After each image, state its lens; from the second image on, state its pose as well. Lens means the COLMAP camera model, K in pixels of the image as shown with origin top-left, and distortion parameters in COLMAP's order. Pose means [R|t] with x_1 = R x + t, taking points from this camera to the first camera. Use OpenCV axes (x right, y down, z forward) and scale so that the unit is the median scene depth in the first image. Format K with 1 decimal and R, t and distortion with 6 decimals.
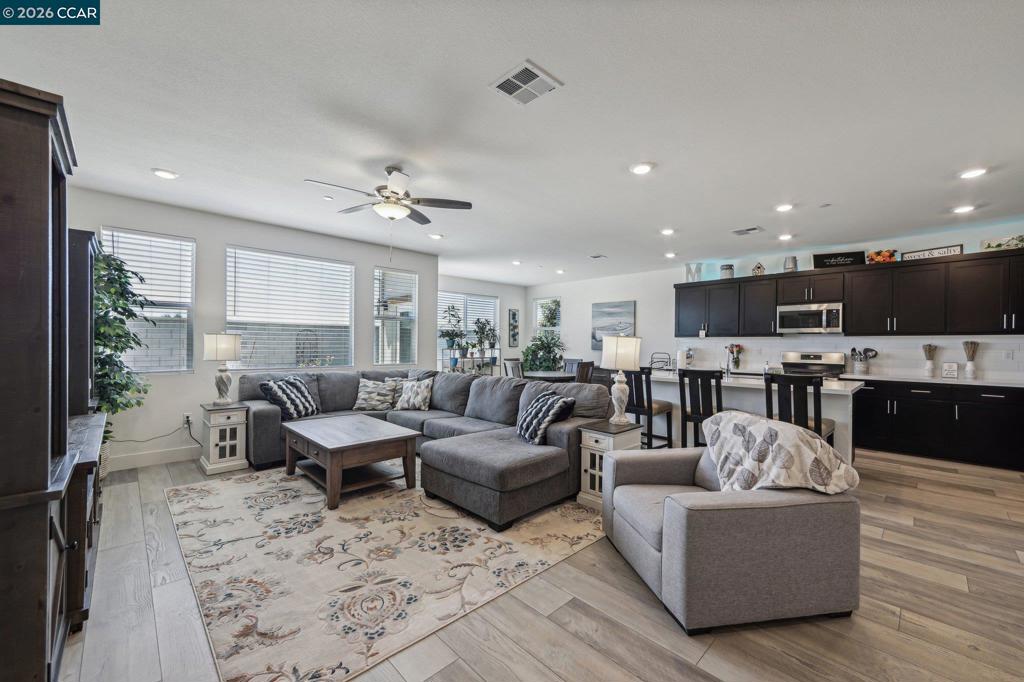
lens RADIAL K [[404.2, 0, 511.4], [0, 404.2, 346.8], [0, 0, 1]] dist [-0.003588, 0.003722]
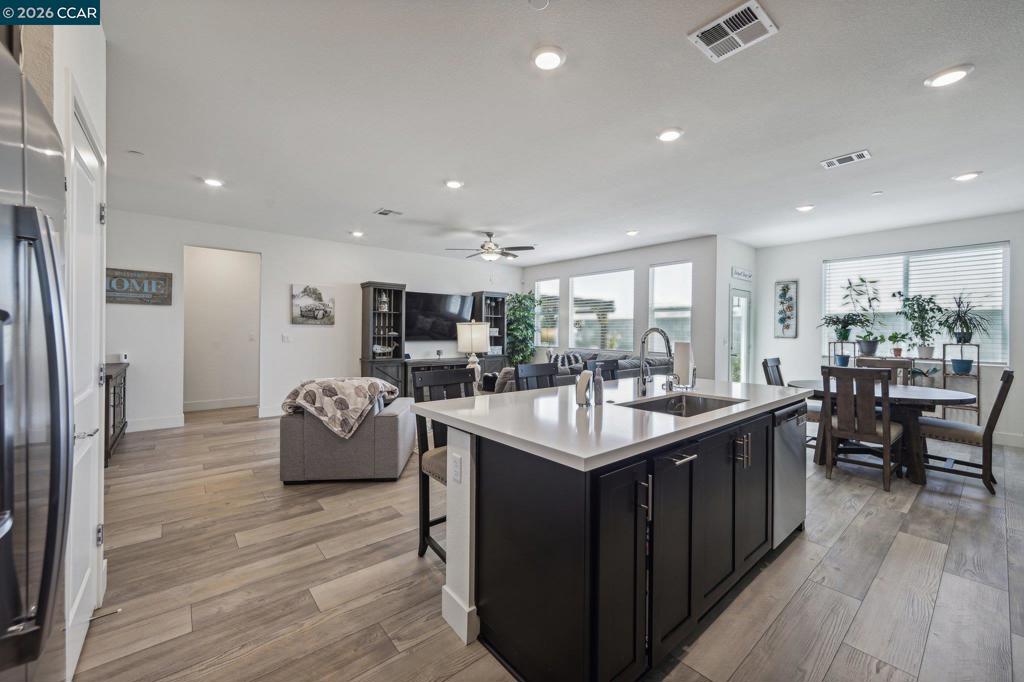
lens RADIAL K [[404.2, 0, 511.7], [0, 404.2, 334.9], [0, 0, 1]] dist [-0.003588, 0.003722]
pose [[-0.073946, 0.000162, -0.997262, 0.901599], [-0.016028, 0.999871, 0.001351, 0.002504], [0.997133, 0.016084, -0.073934, 0.756569]]
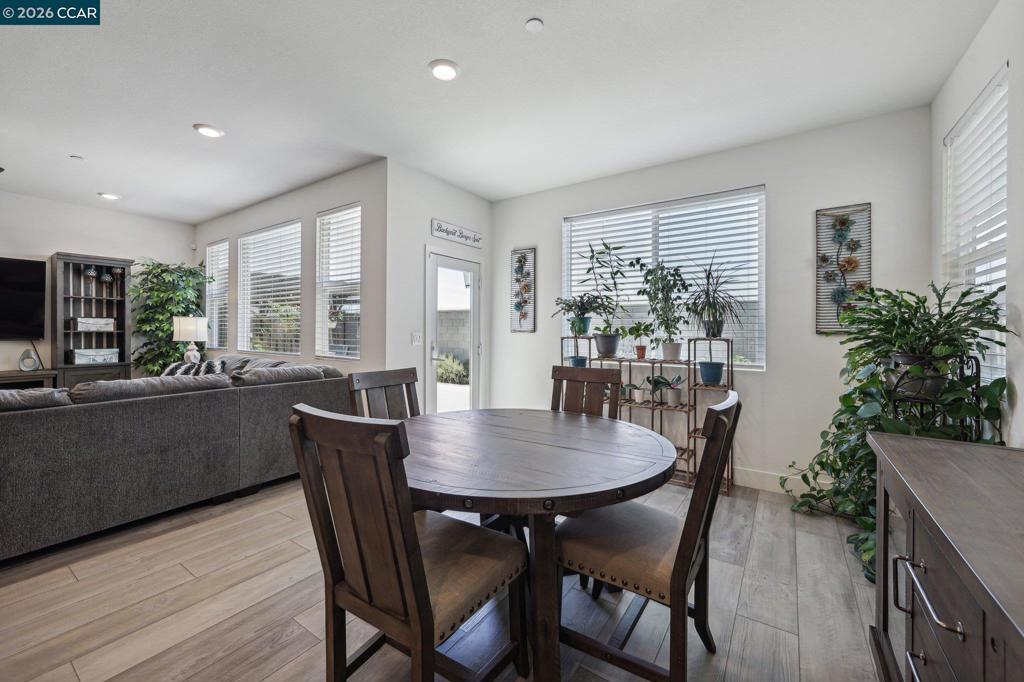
lens RADIAL K [[404.2, 0, 513.6], [0, 404.2, 331.5], [0, 0, 1]] dist [-0.003588, 0.003722]
pose [[0.201744, -0.004933, -0.979426, 0.444406], [-0.011305, 0.999909, -0.007365, 0.005339], [0.979373, 0.012558, 0.201670, 1.292825]]
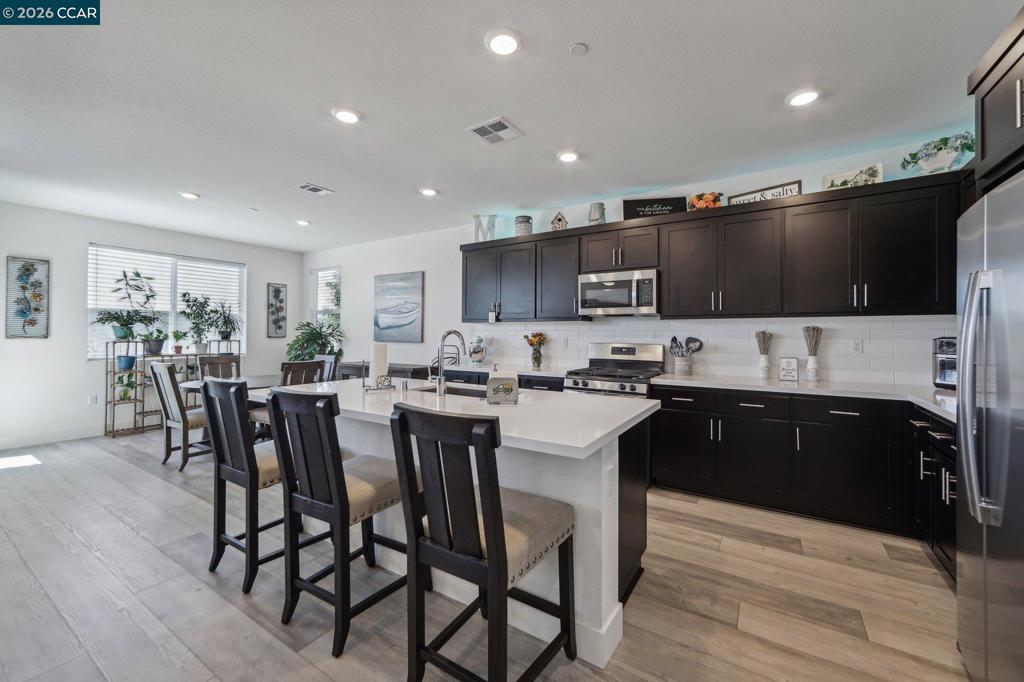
lens RADIAL K [[404.2, 0, 517.3], [0, 404.2, 331.5], [0, 0, 1]] dist [-0.003588, 0.003722]
pose [[0.970616, -0.001182, 0.240632, 0.437807], [0.004452, 0.999905, -0.013046, 0.001549], [-0.240594, 0.013734, 0.970529, 0.411623]]
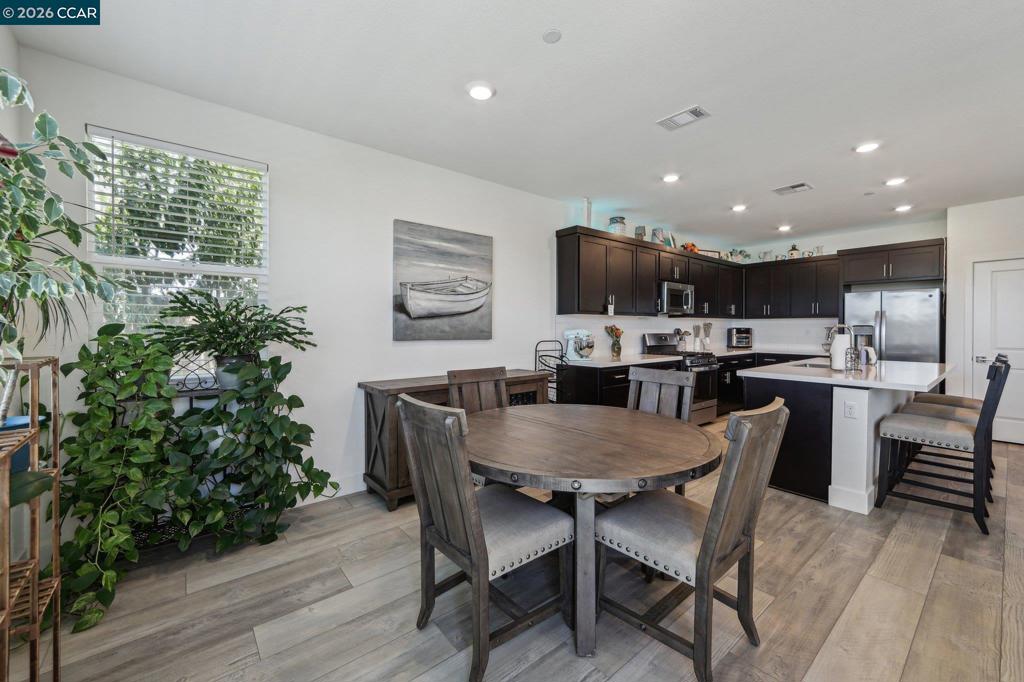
lens RADIAL K [[404.2, 0, 506.9], [0, 404.2, 331.9], [0, 0, 1]] dist [-0.003588, 0.003722]
pose [[0.090447, -0.018121, 0.995736, -0.274569], [0.008030, 0.999815, 0.017466, -0.010353], [-0.995869, 0.006416, 0.090575, 1.389665]]
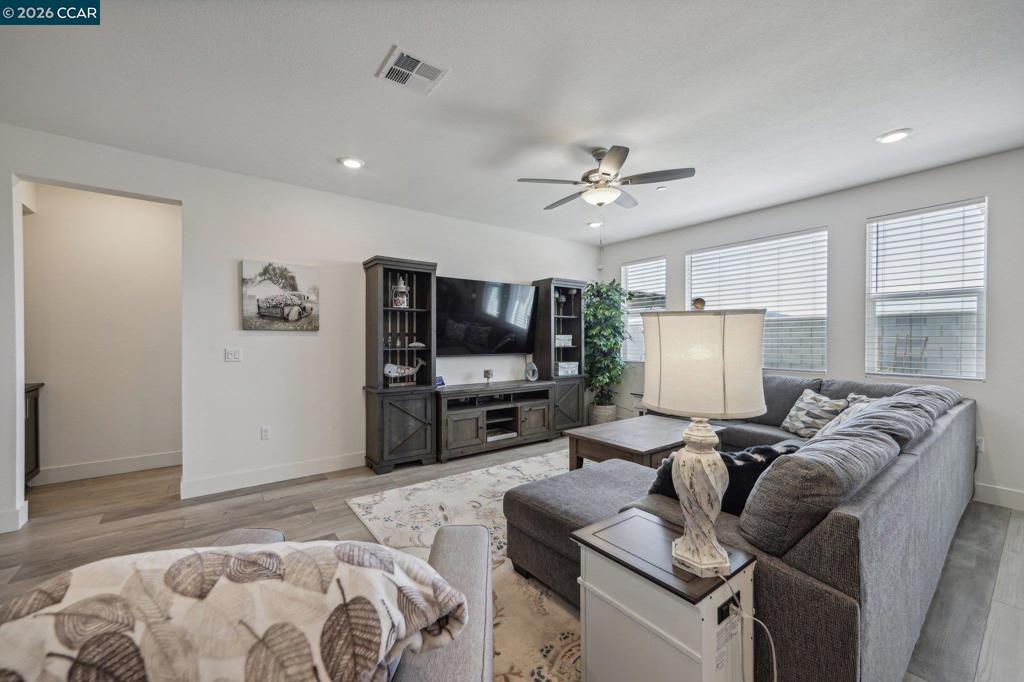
lens RADIAL K [[404.2, 0, 507.7], [0, 404.2, 344.8], [0, 0, 1]] dist [-0.003588, 0.003722]
pose [[-0.123964, 0.003887, -0.992279, 0.400729], [-0.007314, 0.999962, 0.004830, 0.001017], [0.992260, 0.007857, -0.123931, 0.556755]]
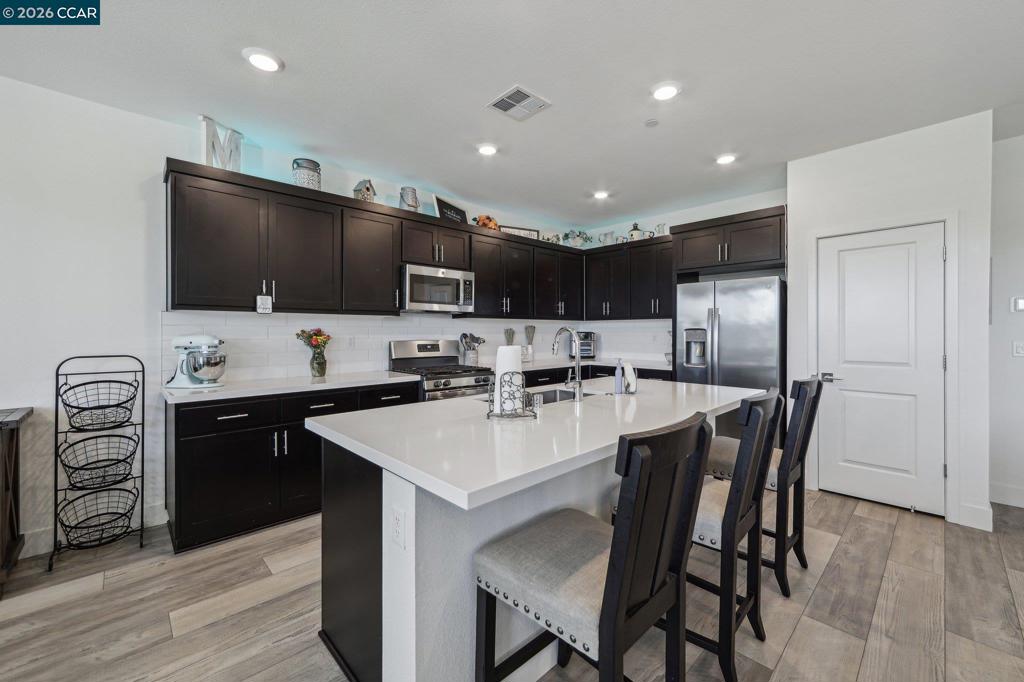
lens RADIAL K [[404.2, 0, 512.9], [0, 404.2, 338.3], [0, 0, 1]] dist [-0.003588, 0.003722]
pose [[0.008960, -0.025362, 0.999638, 0.070701], [0.009175, 0.999638, 0.025280, -0.005738], [-0.999918, 0.008945, 0.009190, 0.923110]]
